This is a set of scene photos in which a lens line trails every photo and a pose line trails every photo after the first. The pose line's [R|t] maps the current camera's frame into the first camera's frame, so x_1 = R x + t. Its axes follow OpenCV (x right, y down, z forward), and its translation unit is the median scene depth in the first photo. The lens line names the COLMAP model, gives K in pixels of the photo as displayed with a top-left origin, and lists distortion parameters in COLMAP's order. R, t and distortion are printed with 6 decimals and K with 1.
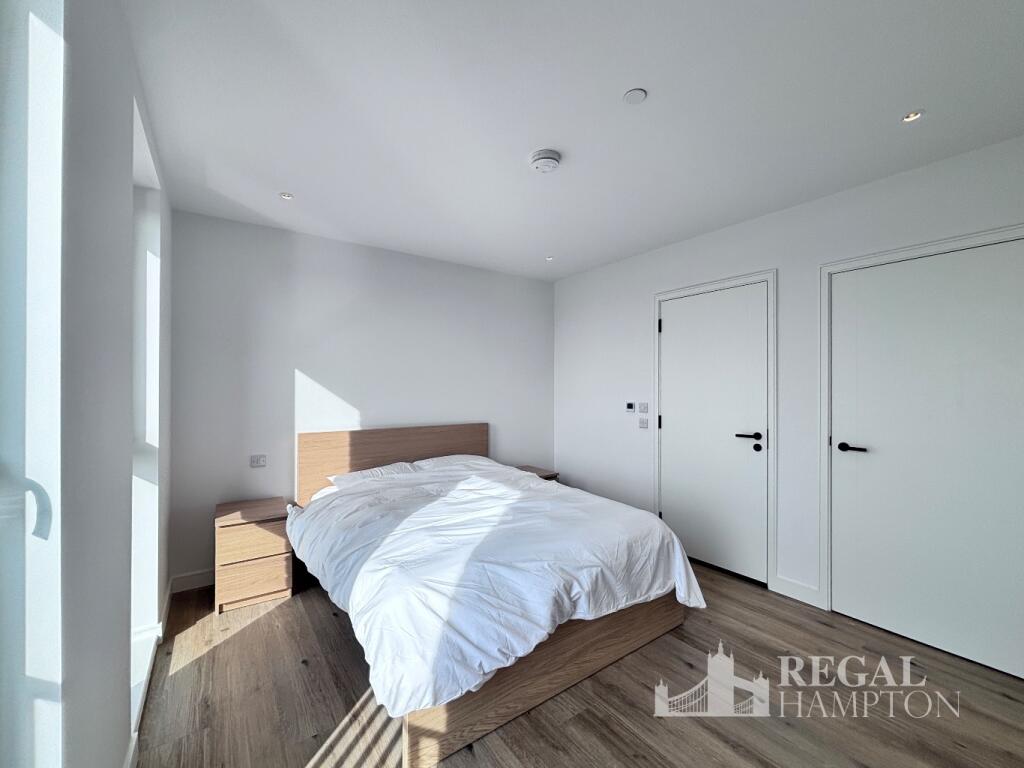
lens RADIAL K [[419.0, 0, 512.6], [0, 419.0, 389.9], [0, 0, 1]] dist [0.001281, 0.000141]
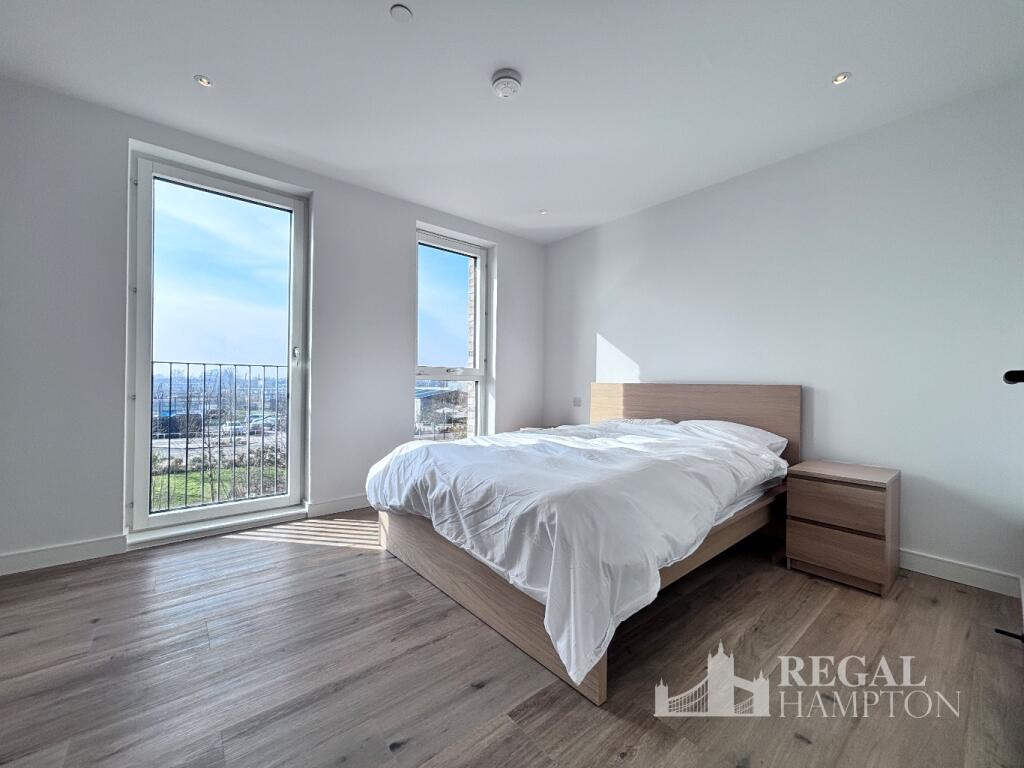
lens RADIAL K [[411.2, 0, 507.1], [0, 411.2, 379.2], [0, 0, 1]] dist [-0.002220, -0.000143]
pose [[0.080471, -0.009480, -0.996712, 1.006814], [-0.016033, 0.999813, -0.010804, 0.156630], [0.996628, 0.016849, 0.080304, 0.908224]]
